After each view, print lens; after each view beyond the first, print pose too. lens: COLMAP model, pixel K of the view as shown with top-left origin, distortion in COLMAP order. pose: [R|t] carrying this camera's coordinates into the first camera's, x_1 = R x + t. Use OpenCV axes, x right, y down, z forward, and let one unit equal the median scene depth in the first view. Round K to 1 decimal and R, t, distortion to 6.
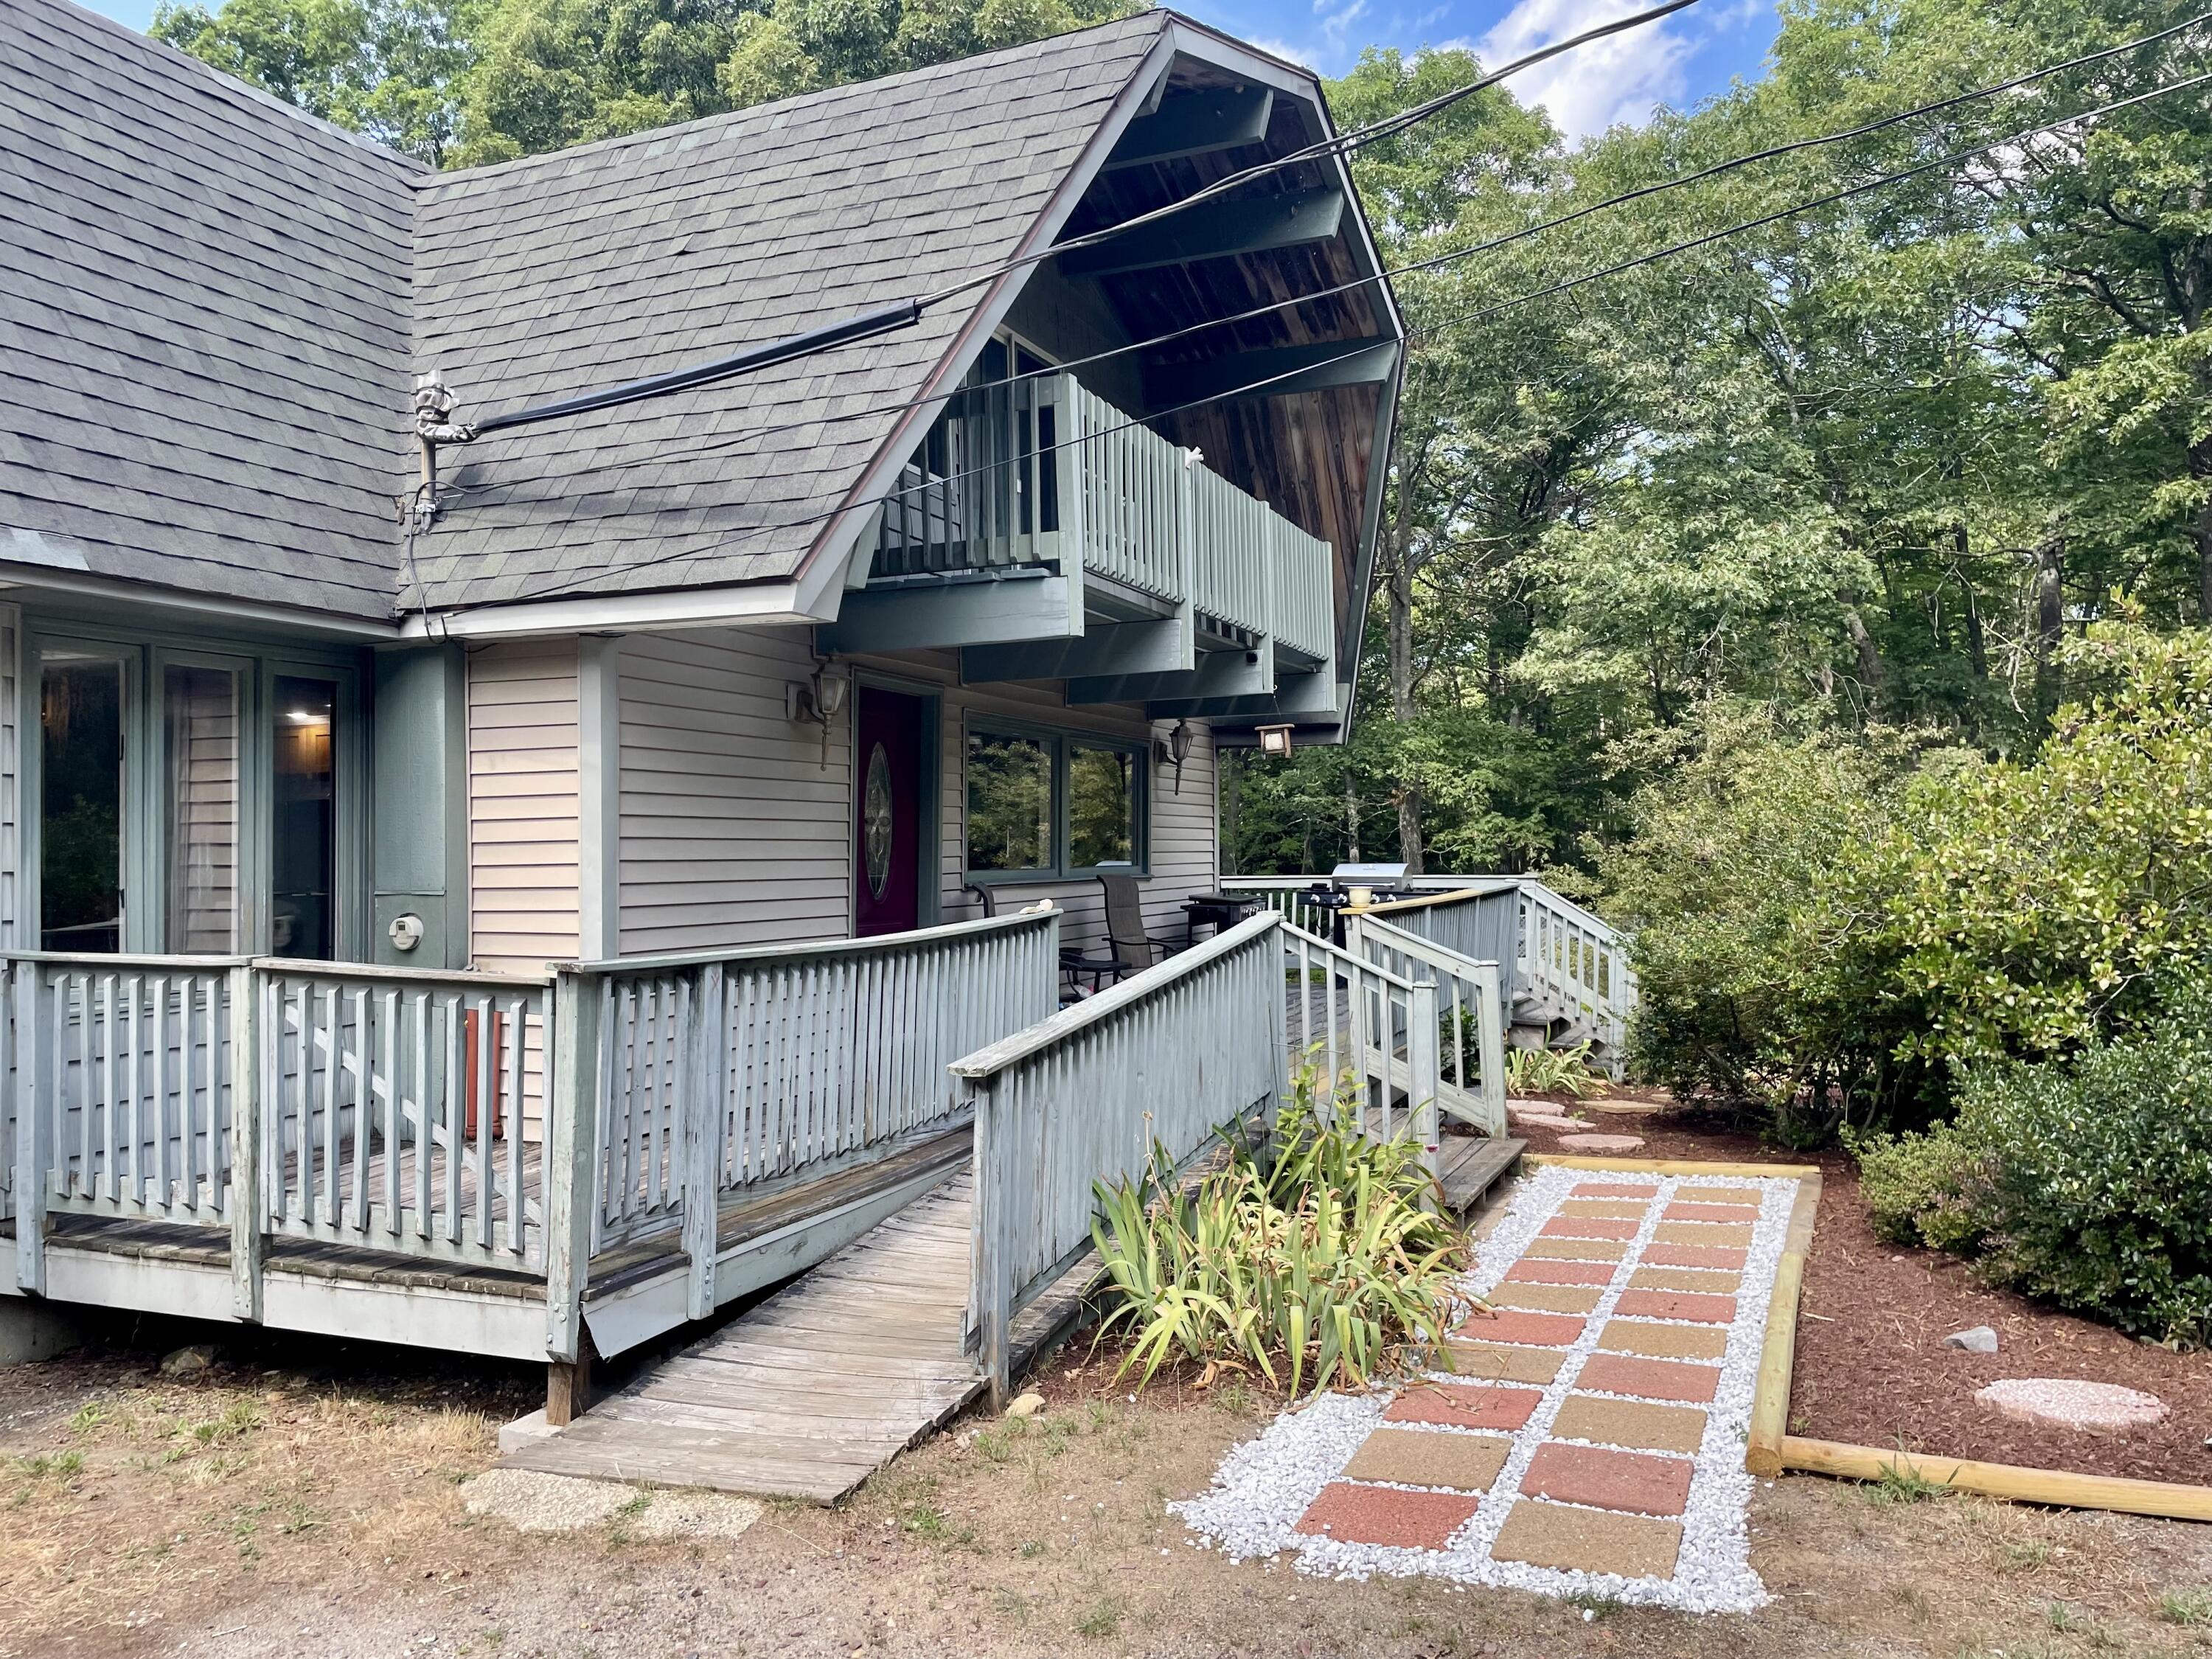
lens RADIAL K [[1662.6, 0, 1106.0], [0, 1662.6, 829.5], [0, 0, 1]] dist [0.096481, -0.115240]
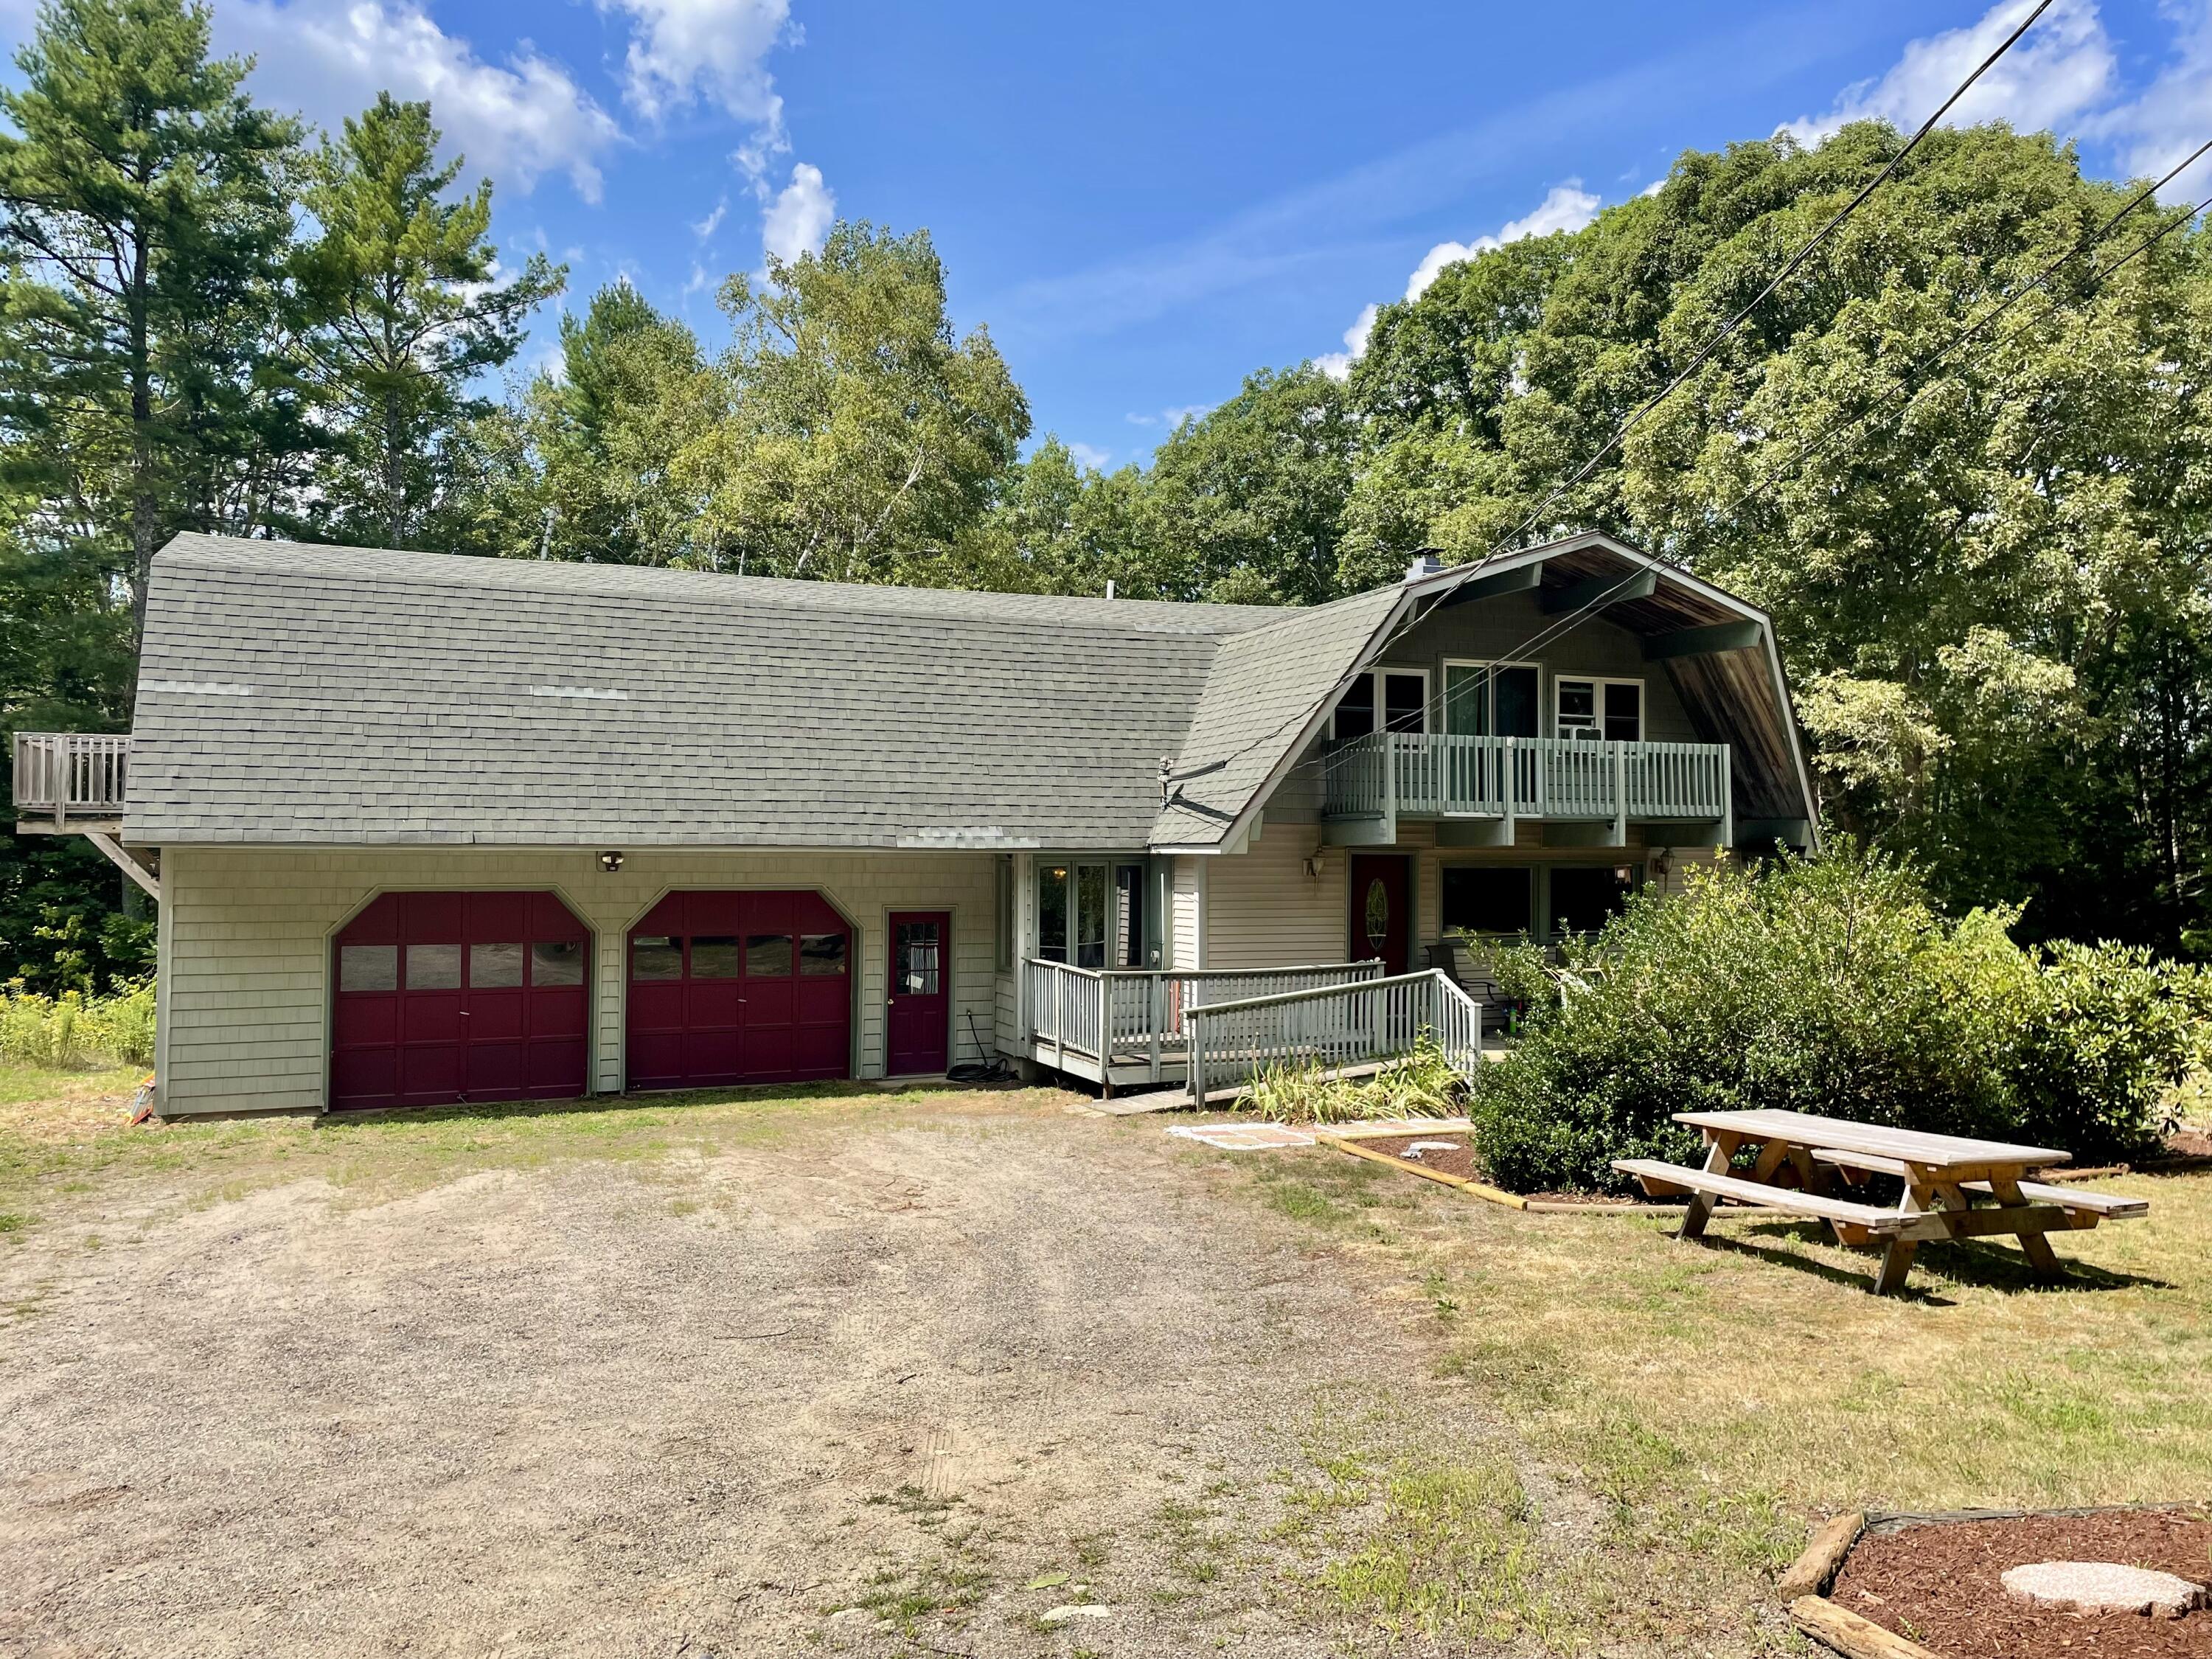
lens RADIAL K [[1675.8, 0, 1109.5], [0, 1675.8, 819.5], [0, 0, 1]] dist [0.111328, -0.140631]
pose [[0.708571, 0.000864, -0.705639, 1.172202], [-0.001503, 0.999999, -0.000285, -0.129868], [0.705638, 0.001263, 0.708571, -0.805187]]
